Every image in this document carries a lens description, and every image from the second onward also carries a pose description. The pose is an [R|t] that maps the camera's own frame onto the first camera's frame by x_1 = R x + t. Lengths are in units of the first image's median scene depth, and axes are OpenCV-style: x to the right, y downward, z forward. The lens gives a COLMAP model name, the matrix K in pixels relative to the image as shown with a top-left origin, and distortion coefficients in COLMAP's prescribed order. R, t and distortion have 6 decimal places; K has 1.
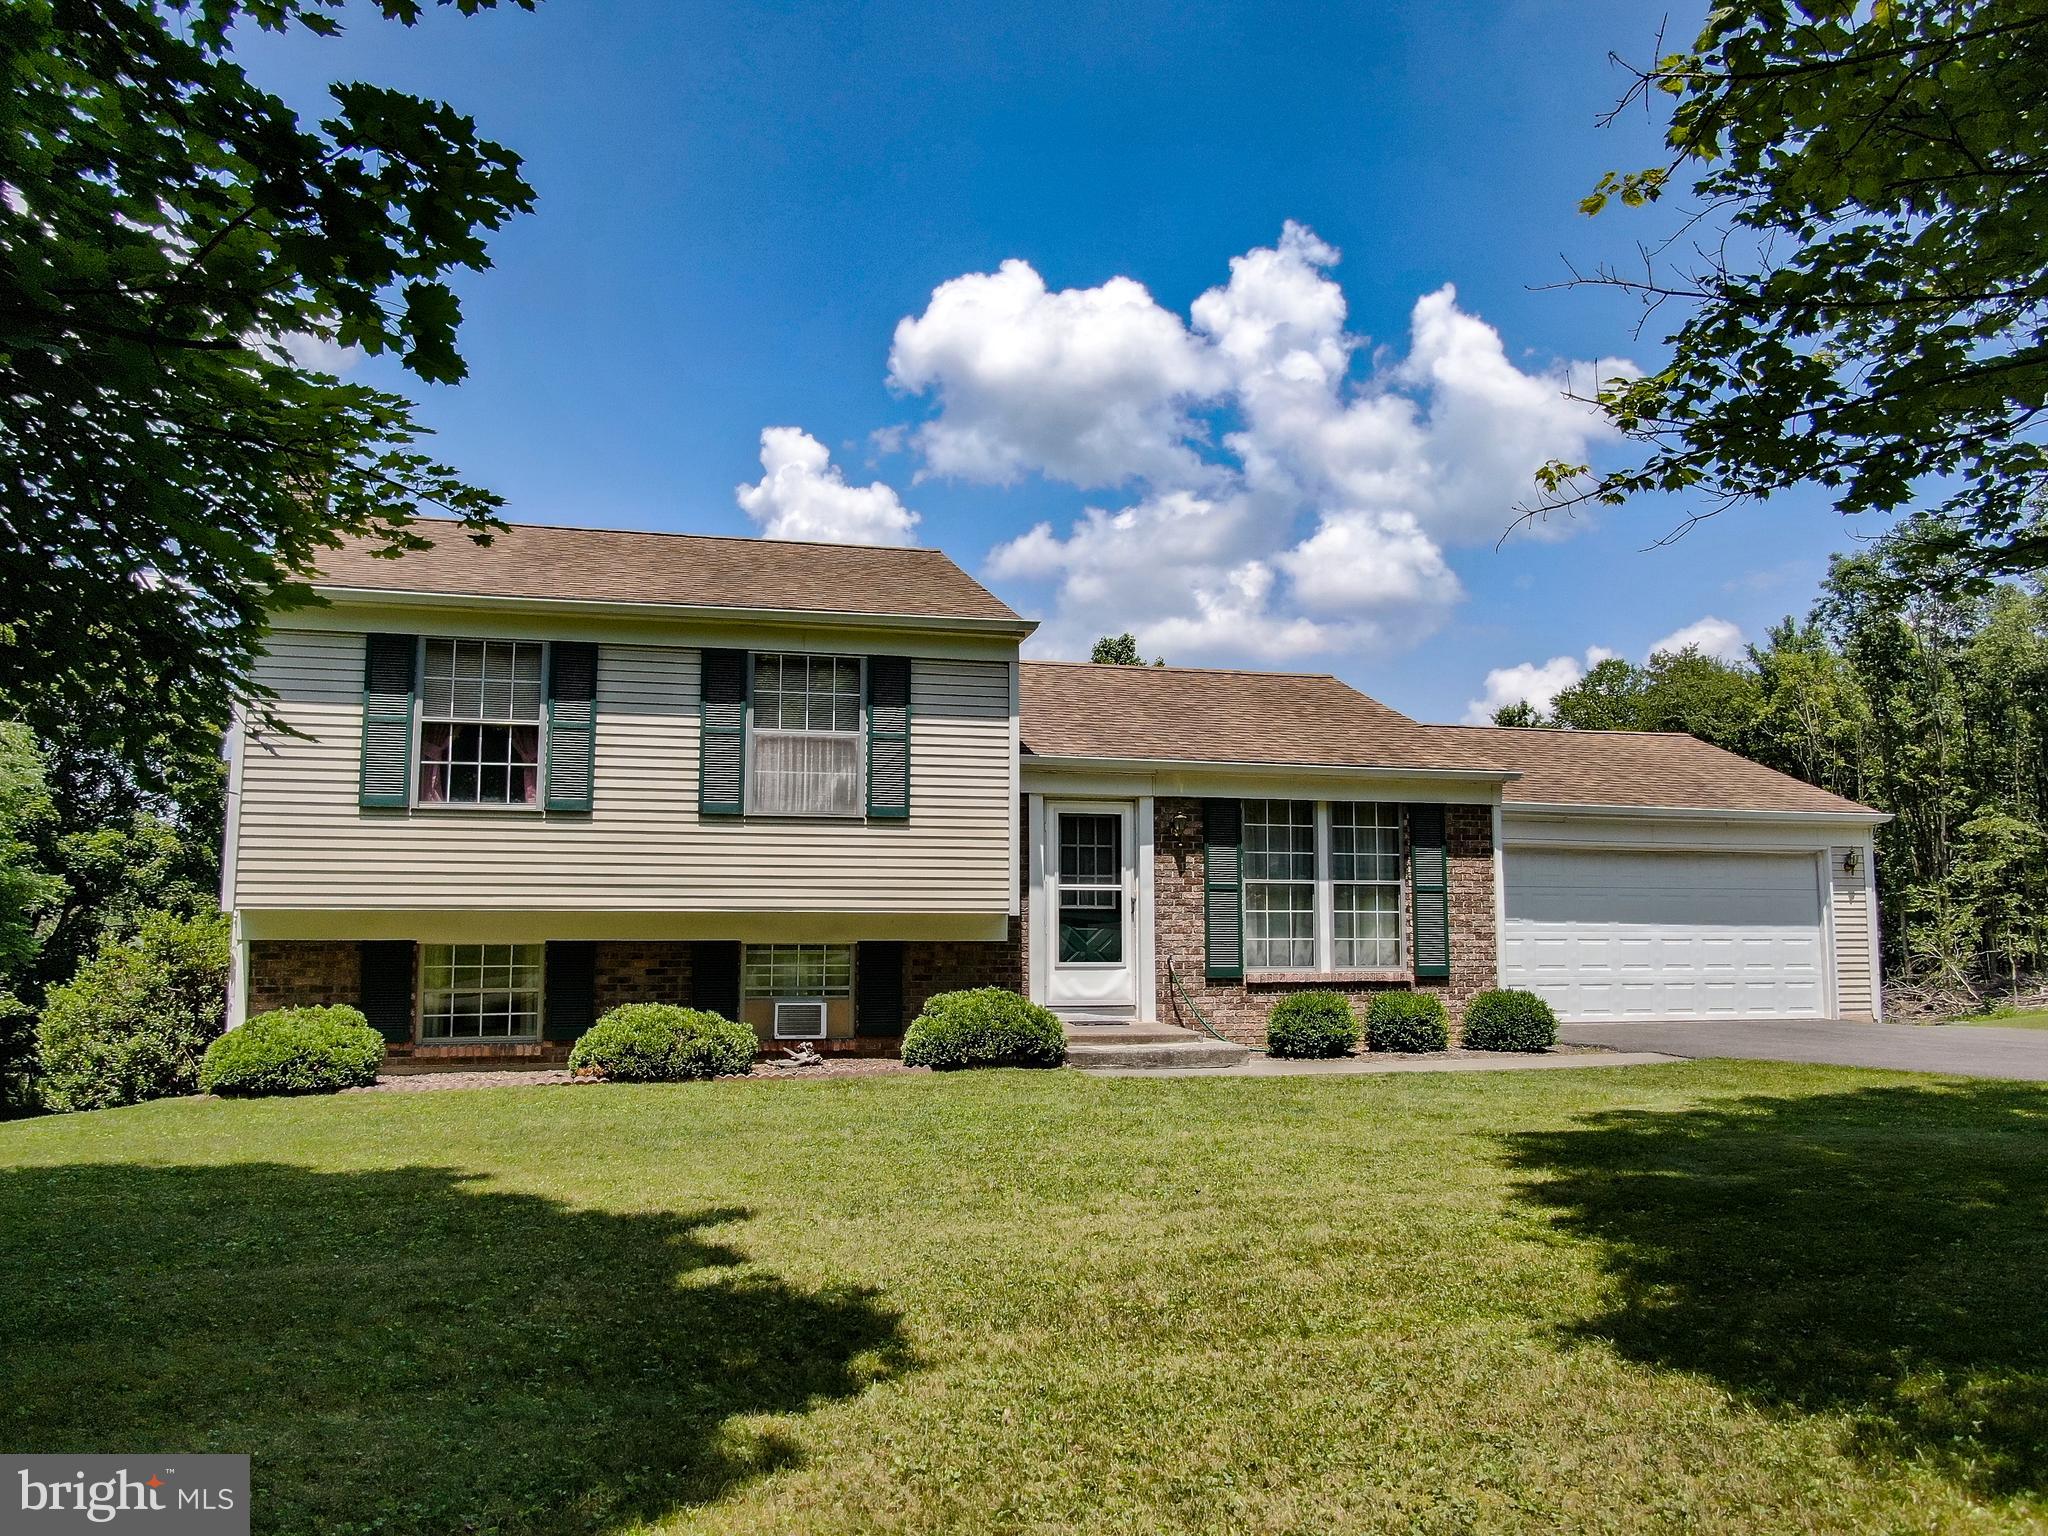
lens RADIAL K [[1479.5, 0, 1028.2], [0, 1479.5, 781.1], [0, 0, 1]] dist [-0.017752, 0.011462]
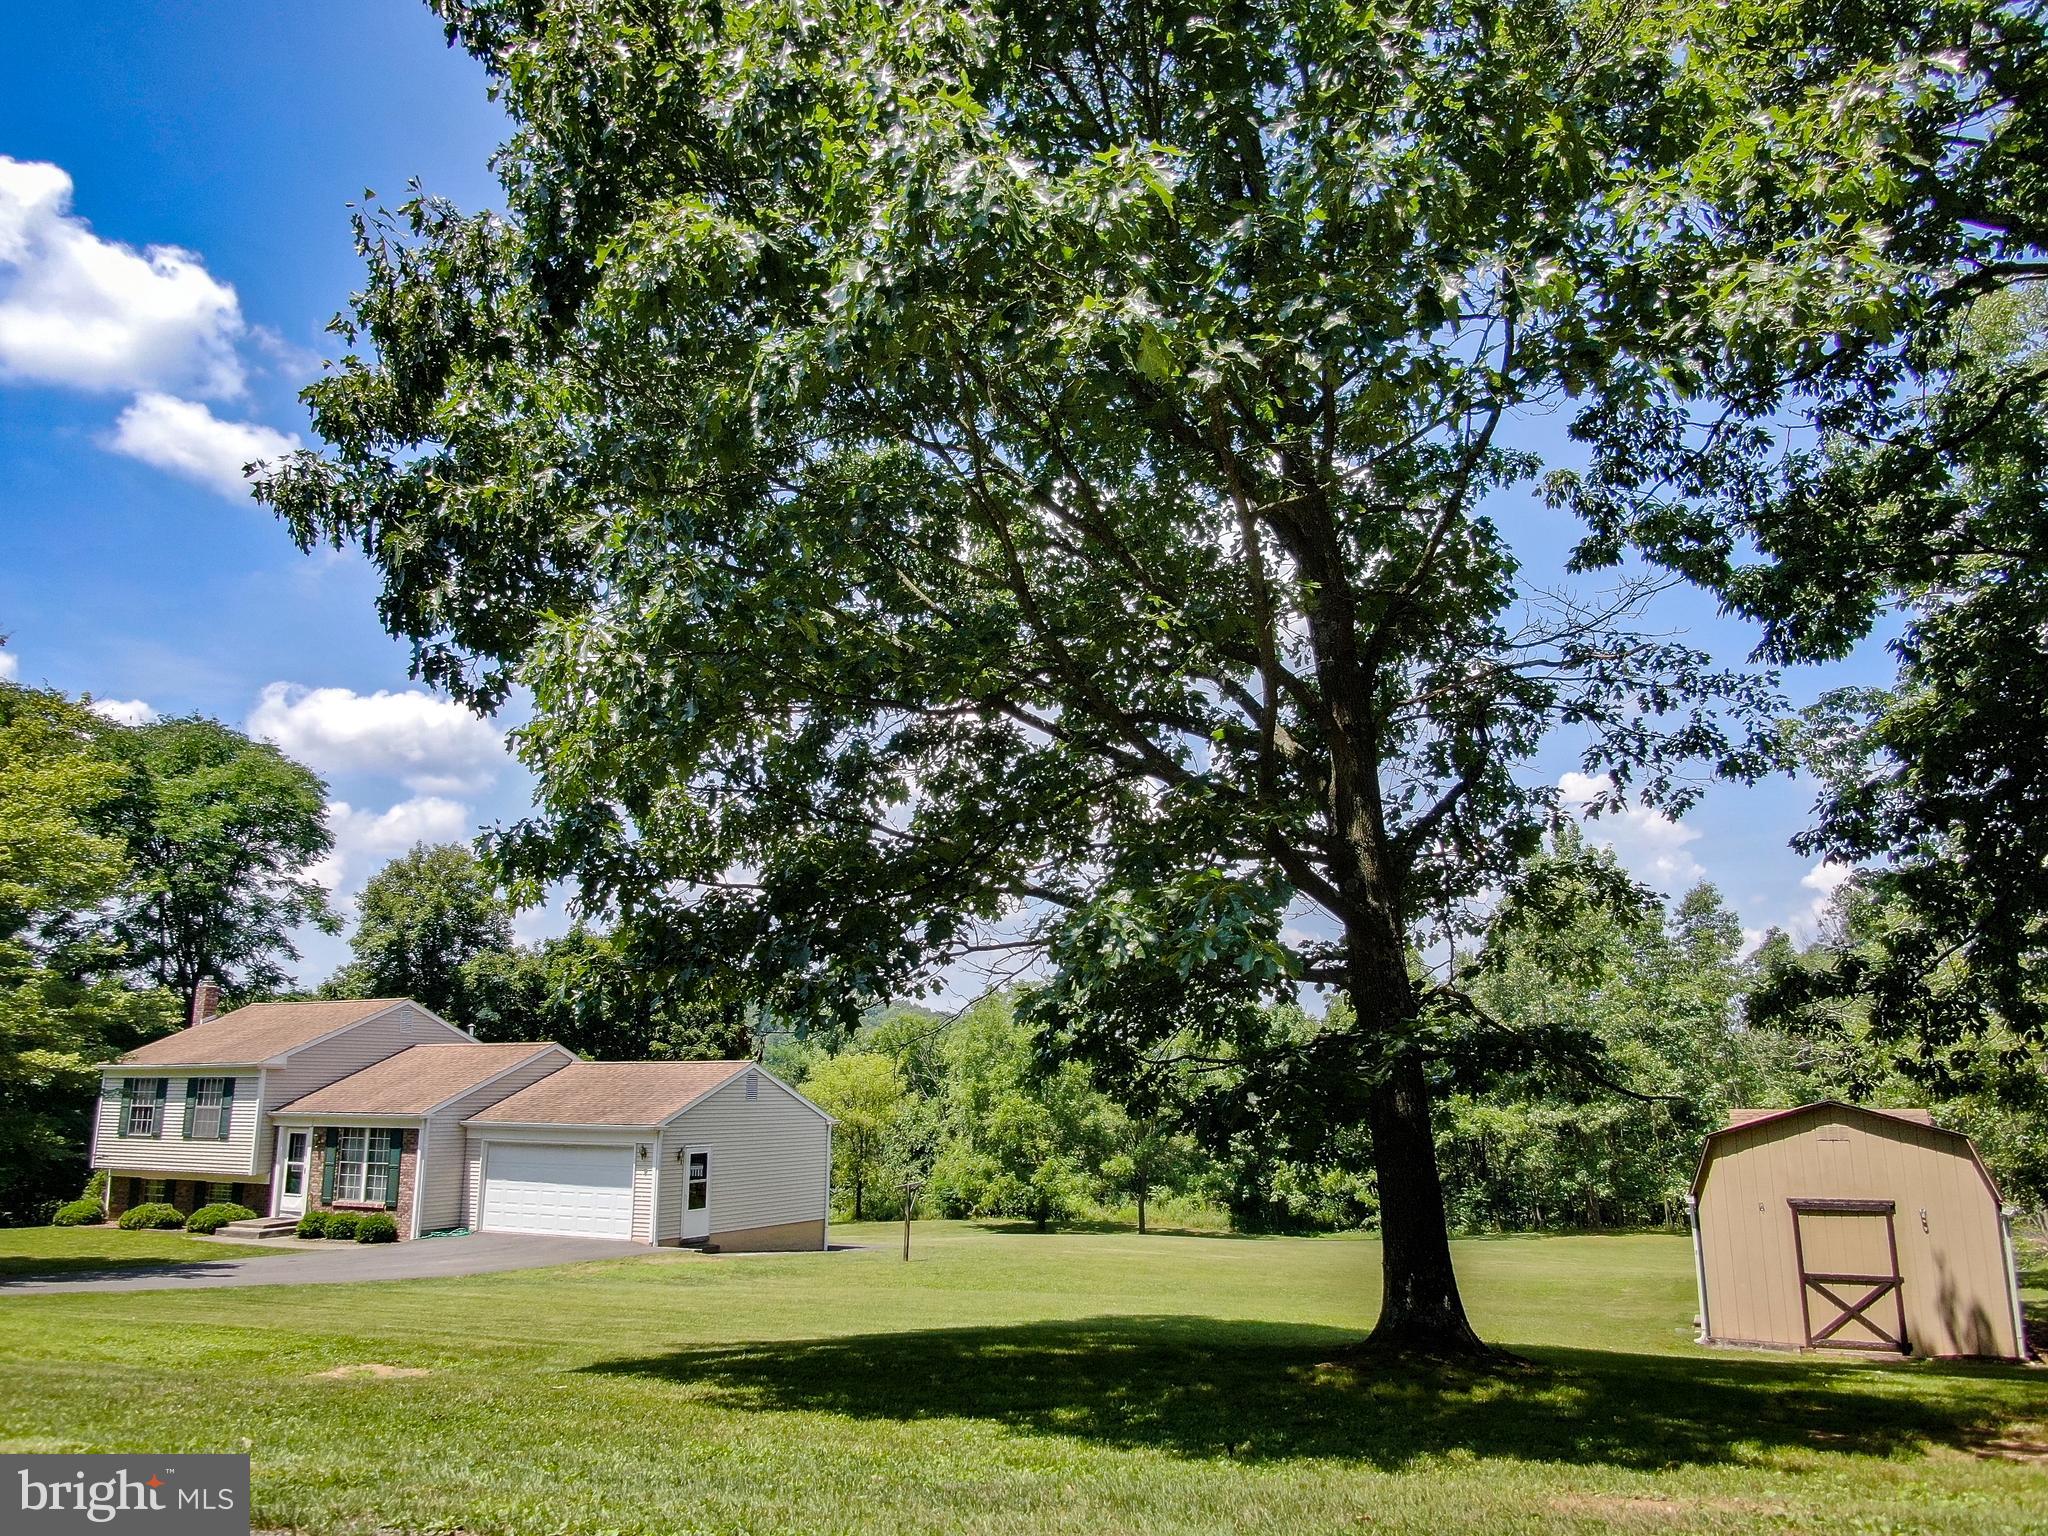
lens RADIAL K [[1479.5, 0, 1028.2], [0, 1479.5, 781.1], [0, 0, 1]] dist [-0.017752, 0.011462]
pose [[0.737181, -0.137157, -0.661629, 2.749087], [0.070832, 0.989473, -0.126199, -0.170334], [0.671973, 0.046167, 0.739136, -0.050631]]
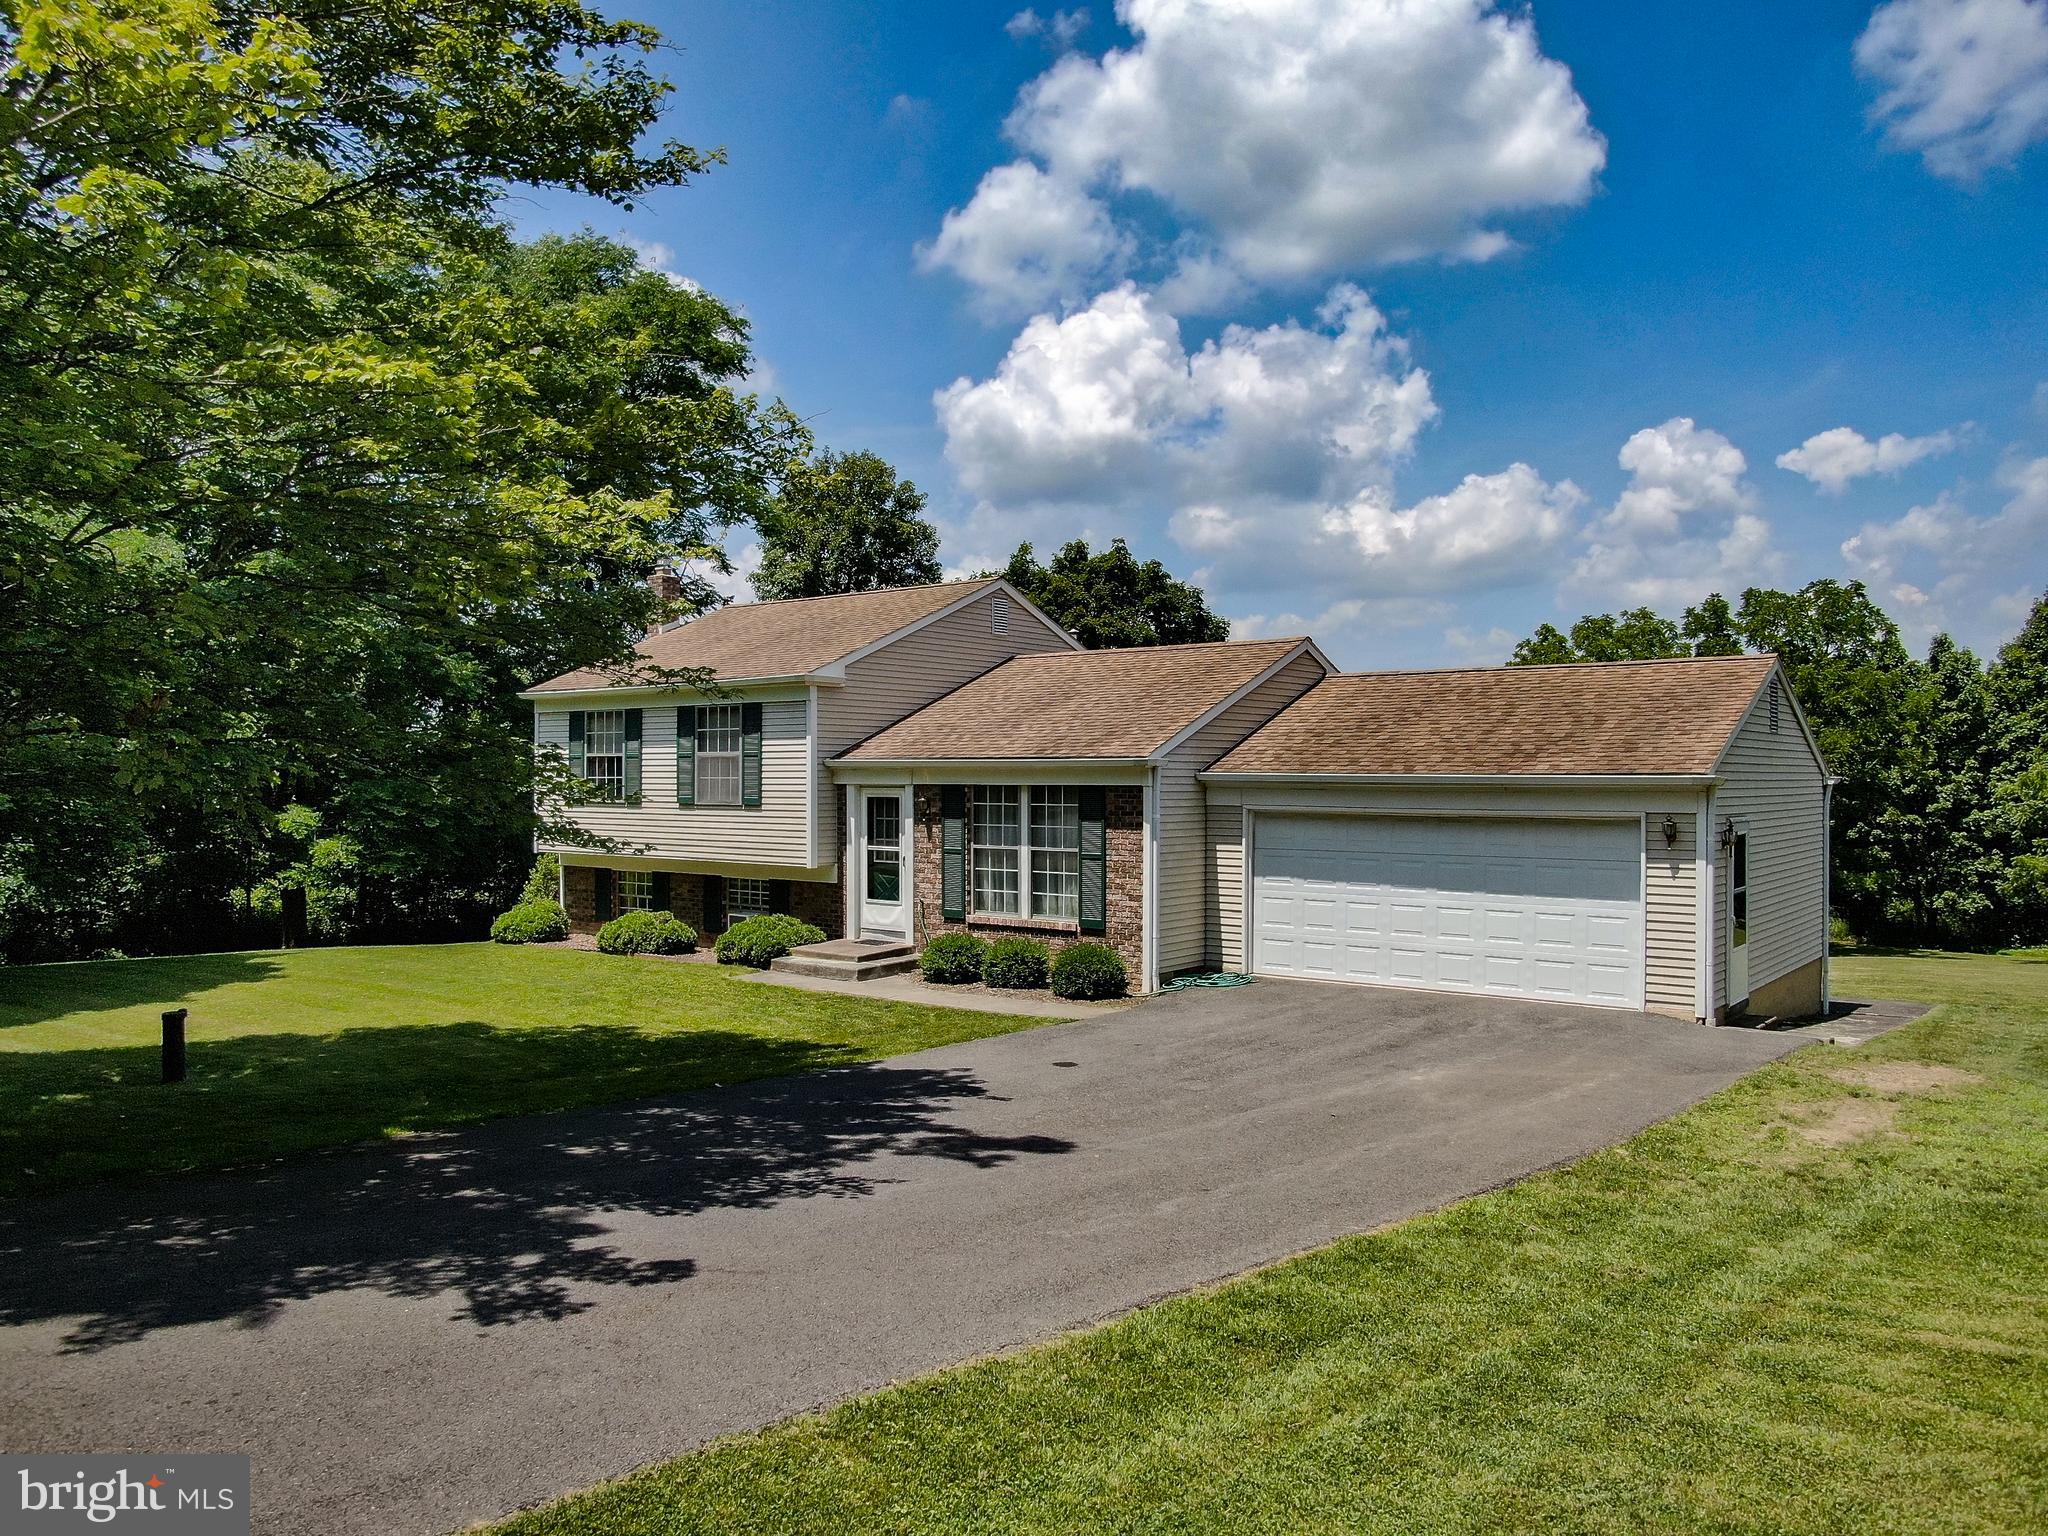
lens RADIAL K [[1479.5, 0, 1028.2], [0, 1479.5, 781.1], [0, 0, 1]] dist [-0.017752, 0.011462]
pose [[0.608136, 0.001681, -0.793831, 1.279580], [0.082660, 0.994428, 0.065430, -0.076119], [0.789518, -0.105409, 0.604608, 0.252701]]
